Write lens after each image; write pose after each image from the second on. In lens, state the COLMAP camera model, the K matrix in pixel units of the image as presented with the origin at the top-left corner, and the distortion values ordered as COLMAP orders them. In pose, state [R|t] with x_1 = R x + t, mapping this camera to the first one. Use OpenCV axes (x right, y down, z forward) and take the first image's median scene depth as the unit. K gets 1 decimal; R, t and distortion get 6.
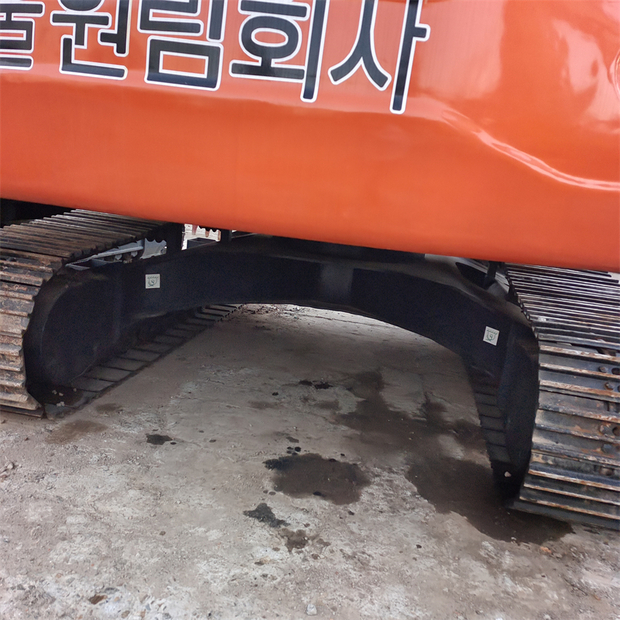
lens RADIAL K [[557.4, 0, 315.5], [0, 557.4, 310.6], [0, 0, 1]] dist [0.034623, 0.028212]
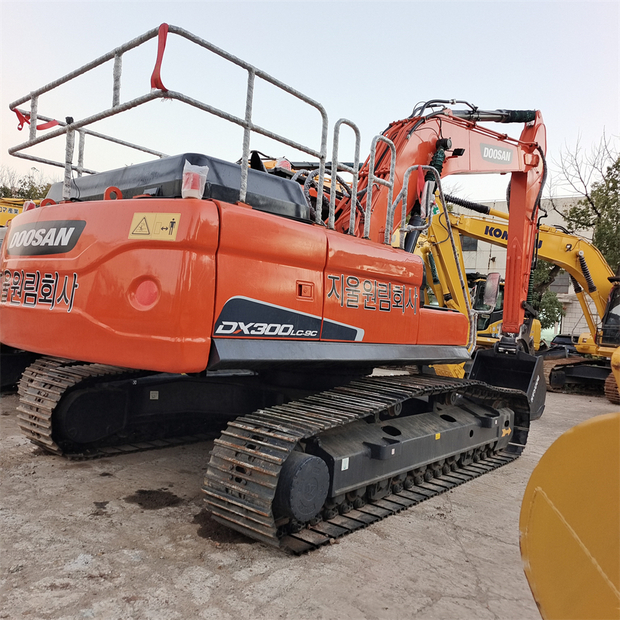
lens RADIAL K [[557.4, 0, 315.5], [0, 557.4, 310.6], [0, 0, 1]] dist [0.034623, 0.028212]
pose [[0.880914, -0.049564, -0.470673, 1.508945], [-0.085059, 0.961728, -0.260470, 0.162154], [0.465569, 0.269486, 0.842984, -0.483196]]
